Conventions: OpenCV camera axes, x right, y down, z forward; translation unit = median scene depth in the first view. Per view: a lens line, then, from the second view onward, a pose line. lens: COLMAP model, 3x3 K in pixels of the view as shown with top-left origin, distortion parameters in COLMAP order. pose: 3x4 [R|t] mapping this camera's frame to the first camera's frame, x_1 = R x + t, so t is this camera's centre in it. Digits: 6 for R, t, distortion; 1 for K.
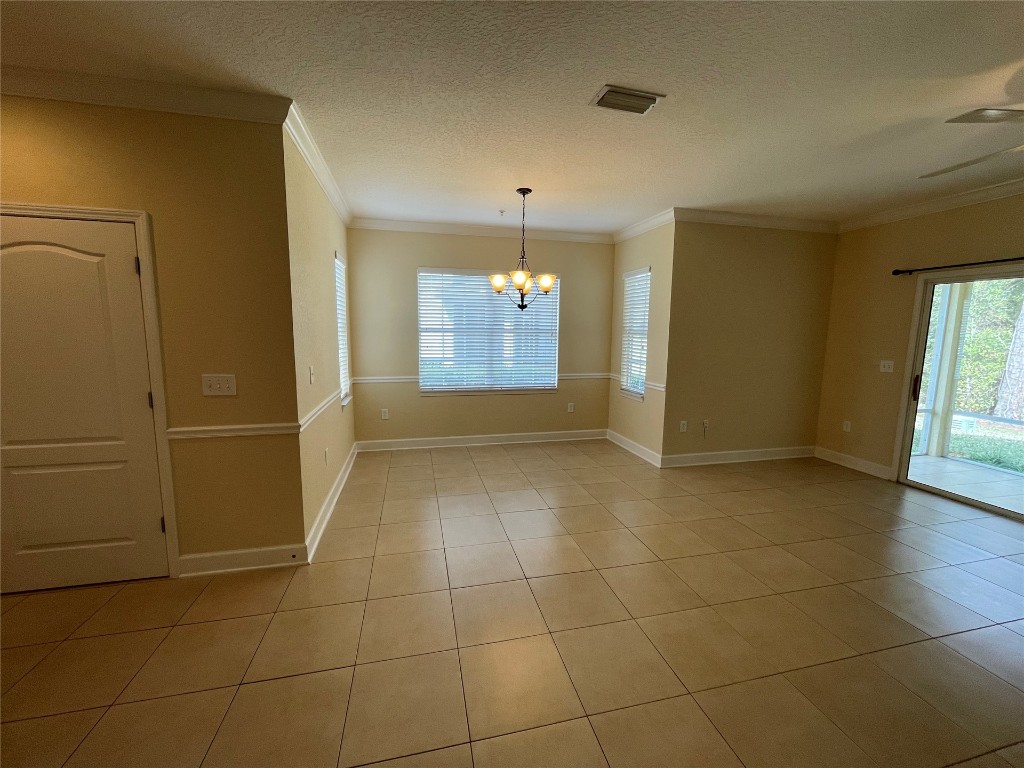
lens RADIAL K [[413.5, 0, 512.0], [0, 413.5, 384.0], [0, 0, 1]] dist [-0.000545, -0.000162]
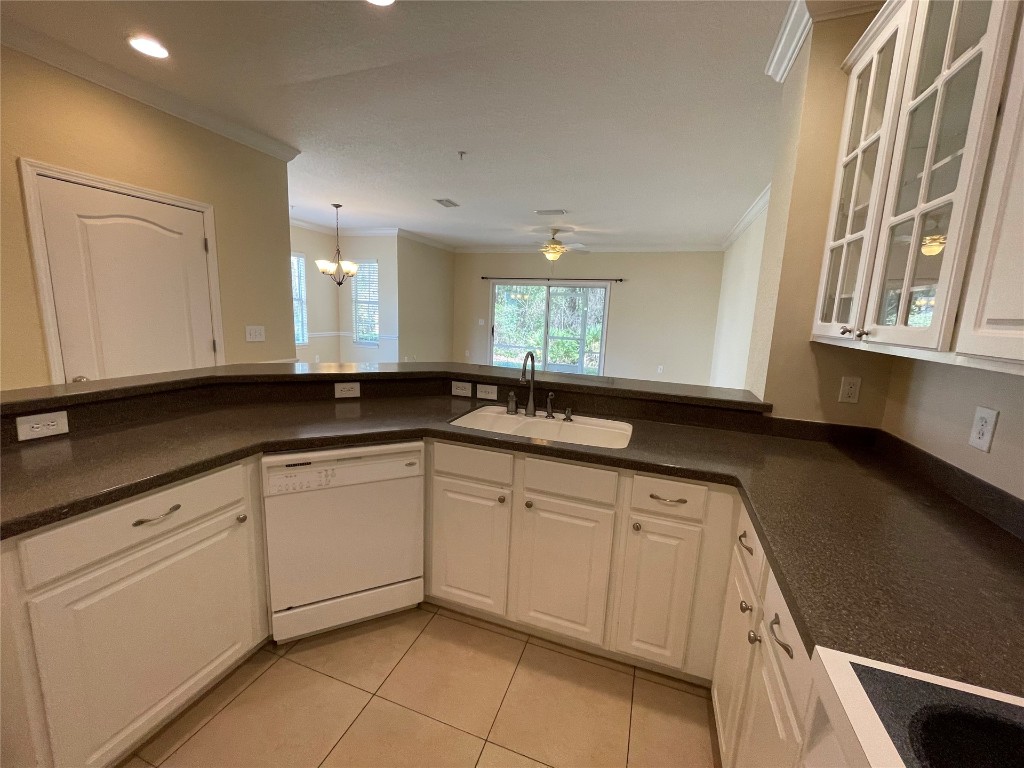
lens RADIAL K [[413.5, 0, 512.0], [0, 413.5, 384.0], [0, 0, 1]] dist [-0.000545, -0.000162]
pose [[0.548653, -0.132927, 0.825415, -1.434222], [0.072309, 0.991125, 0.111550, 0.079155], [-0.832917, -0.001517, 0.553396, -0.537187]]
